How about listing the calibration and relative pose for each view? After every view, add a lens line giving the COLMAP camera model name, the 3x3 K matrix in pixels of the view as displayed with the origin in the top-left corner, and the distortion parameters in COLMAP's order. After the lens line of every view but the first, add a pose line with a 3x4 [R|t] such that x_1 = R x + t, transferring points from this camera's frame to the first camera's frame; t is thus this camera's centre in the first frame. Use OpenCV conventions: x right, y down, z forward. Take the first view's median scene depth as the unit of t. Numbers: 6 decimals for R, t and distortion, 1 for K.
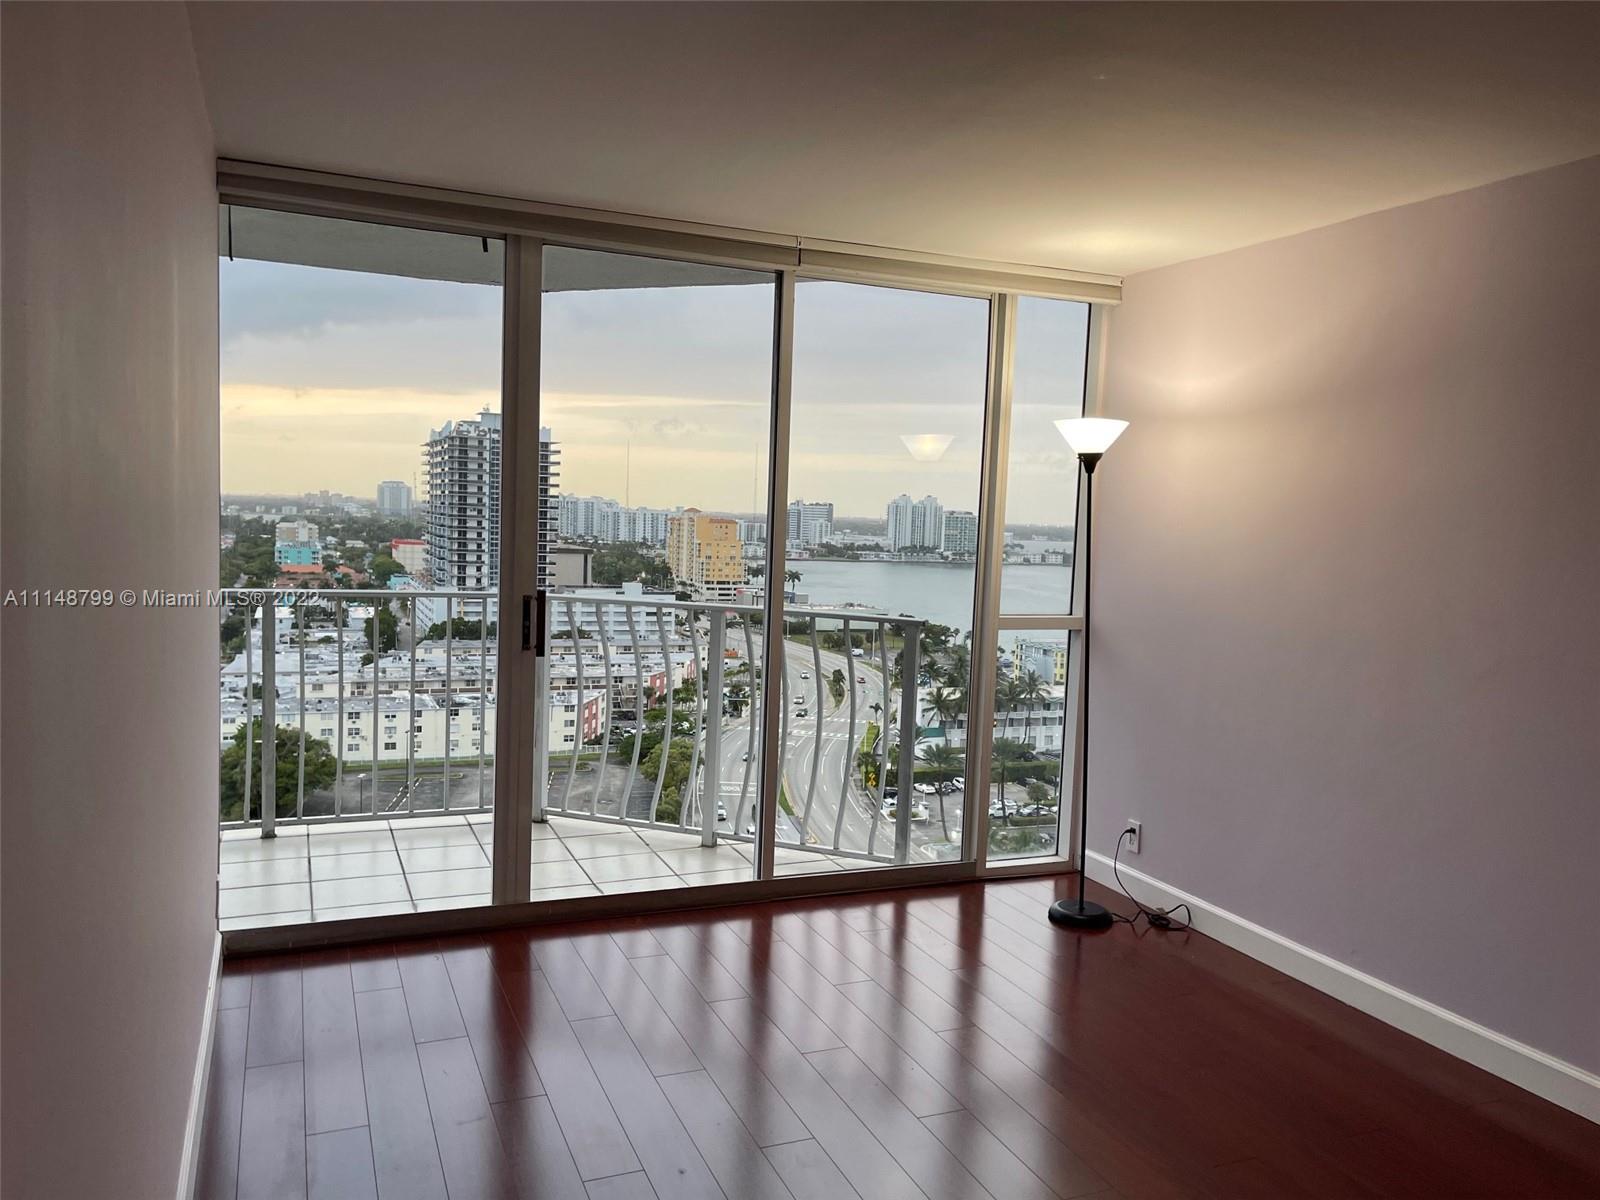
lens RADIAL K [[1208.8, 0, 814.1], [0, 1208.8, 607.5], [0, 0, 1]] dist [0.097468, -0.195709]
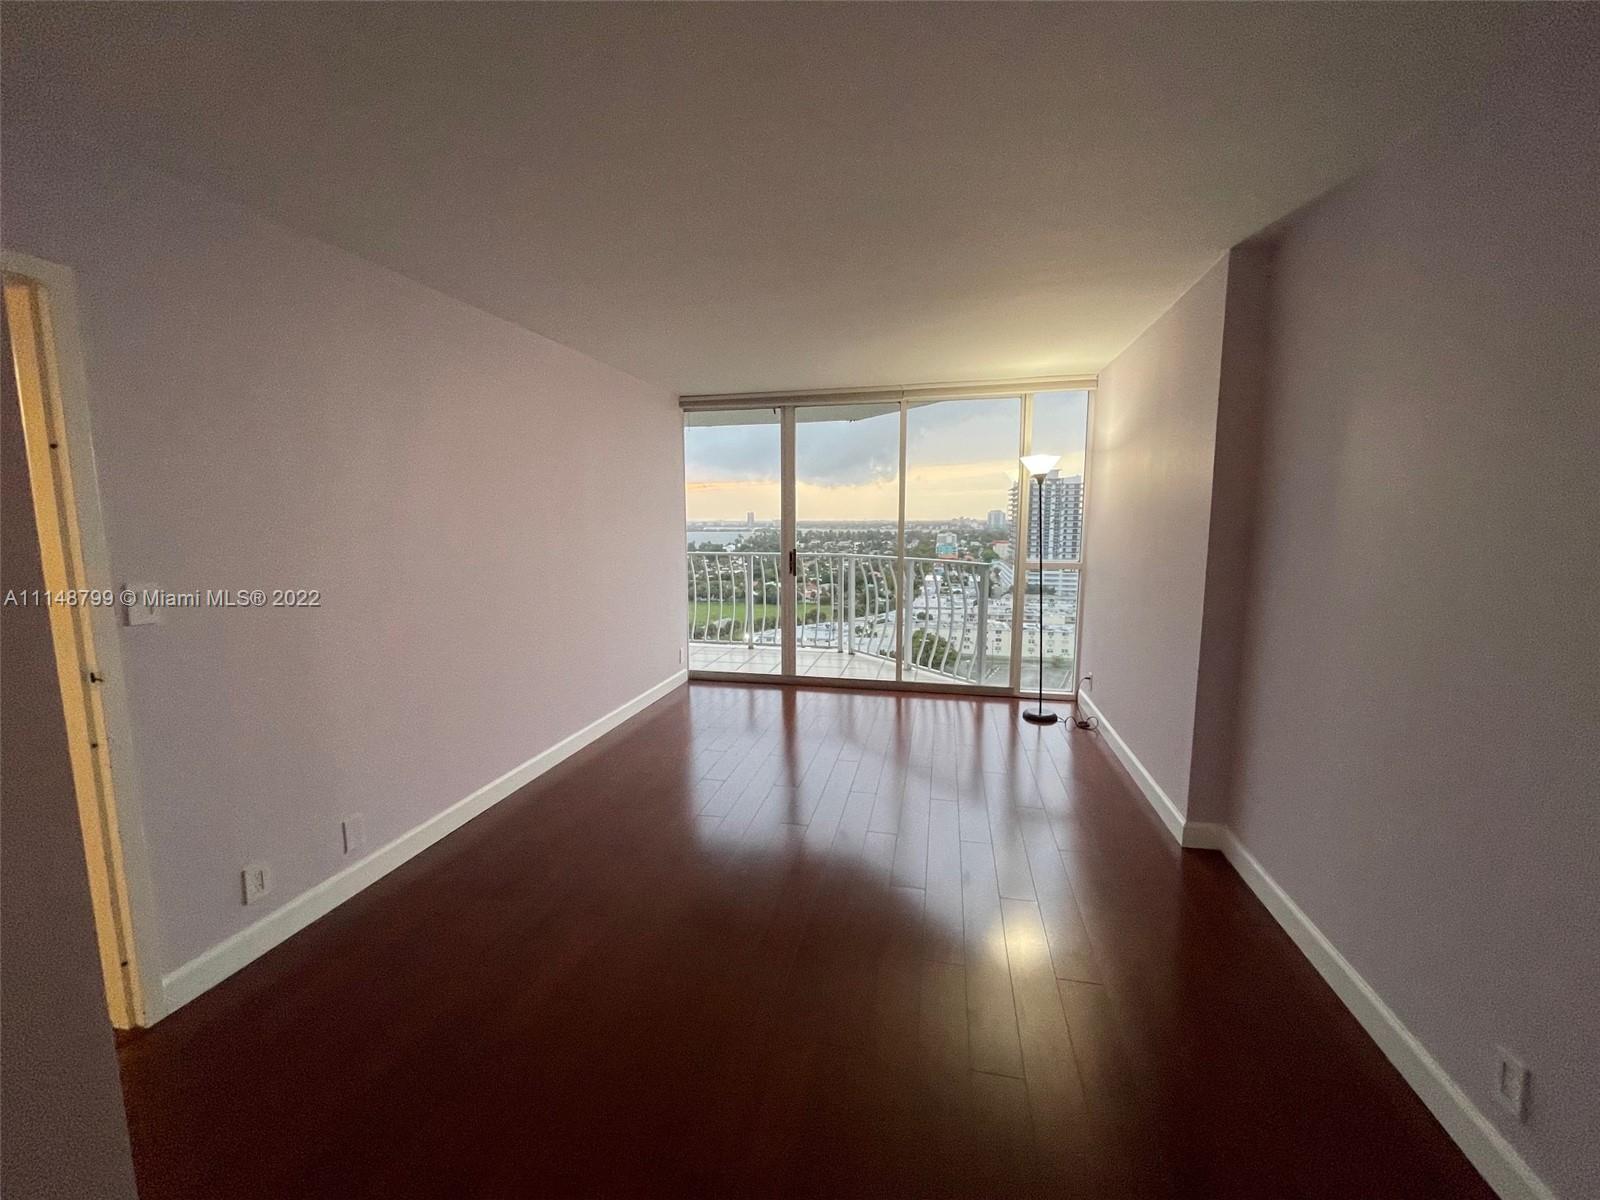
lens RADIAL K [[644.8, 0, 796.0], [0, 644.8, 596.2], [0, 0, 1]] dist [0.014617, -0.000066]
pose [[0.807777, 0.030859, -0.588680, 0.417640], [-0.013181, 0.999325, 0.034298, 0.028715], [0.589341, -0.019946, 0.807638, -0.043066]]
